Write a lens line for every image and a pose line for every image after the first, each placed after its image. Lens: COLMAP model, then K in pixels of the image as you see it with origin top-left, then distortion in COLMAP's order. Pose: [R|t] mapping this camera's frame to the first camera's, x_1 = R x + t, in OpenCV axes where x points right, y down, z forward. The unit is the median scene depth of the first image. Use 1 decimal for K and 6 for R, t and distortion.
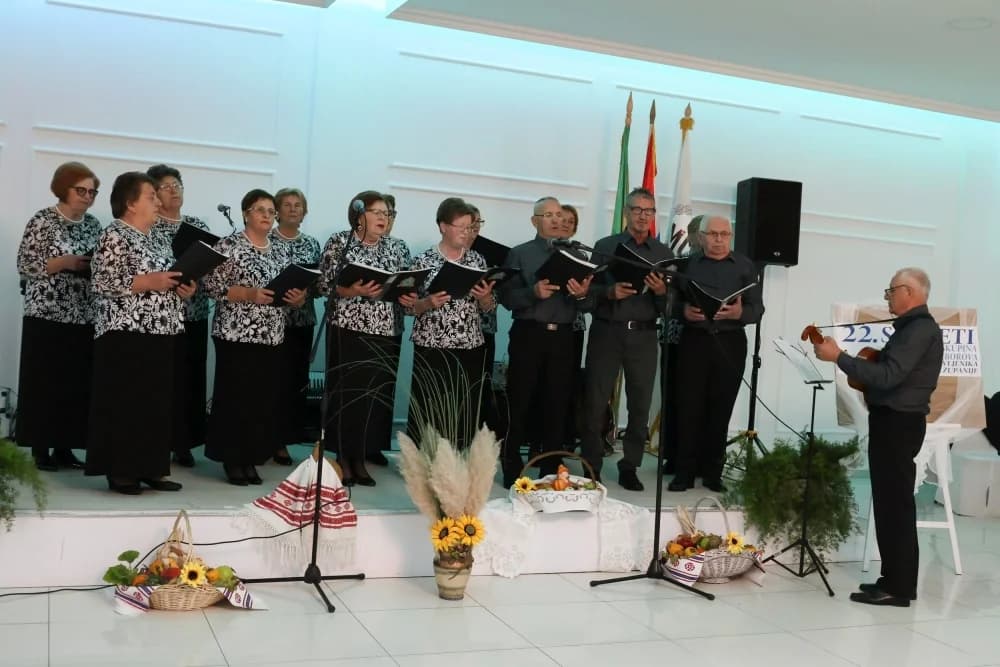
lens RADIAL K [[1184.3, 0, 511.4], [0, 1184.3, 328.8], [0, 0, 1]] dist [-0.115659, 0.174069]
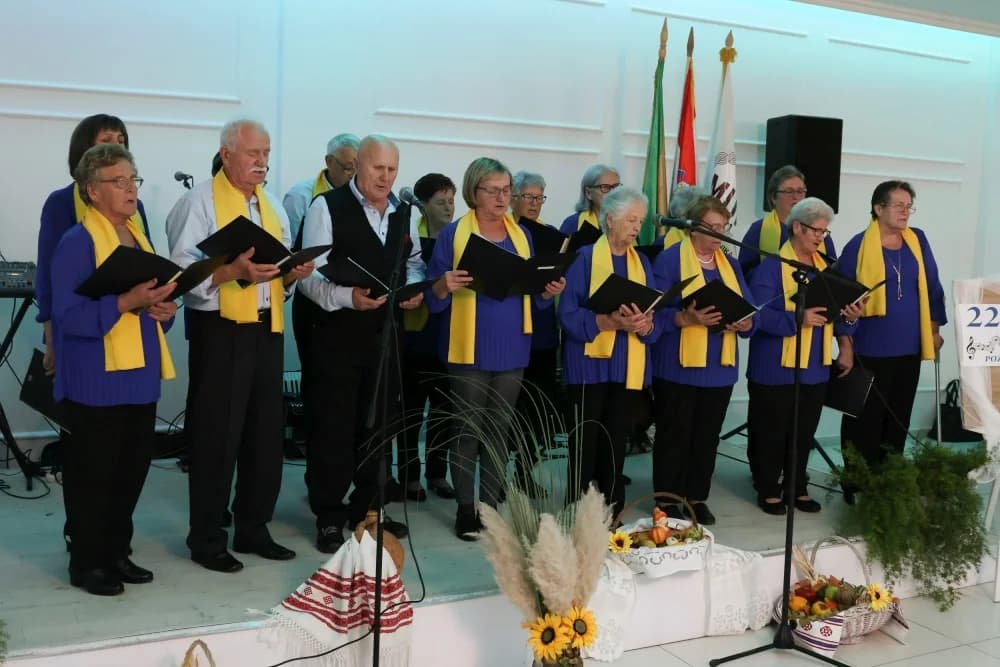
lens RADIAL K [[1148.4, 0, 506.7], [0, 1148.4, 325.0], [0, 0, 1]] dist [-0.071937, -0.020984]
pose [[0.995238, -0.036589, 0.090343, -0.134312], [0.029012, 0.996061, 0.083795, -0.081377], [-0.093053, -0.080775, 0.992379, 0.278762]]
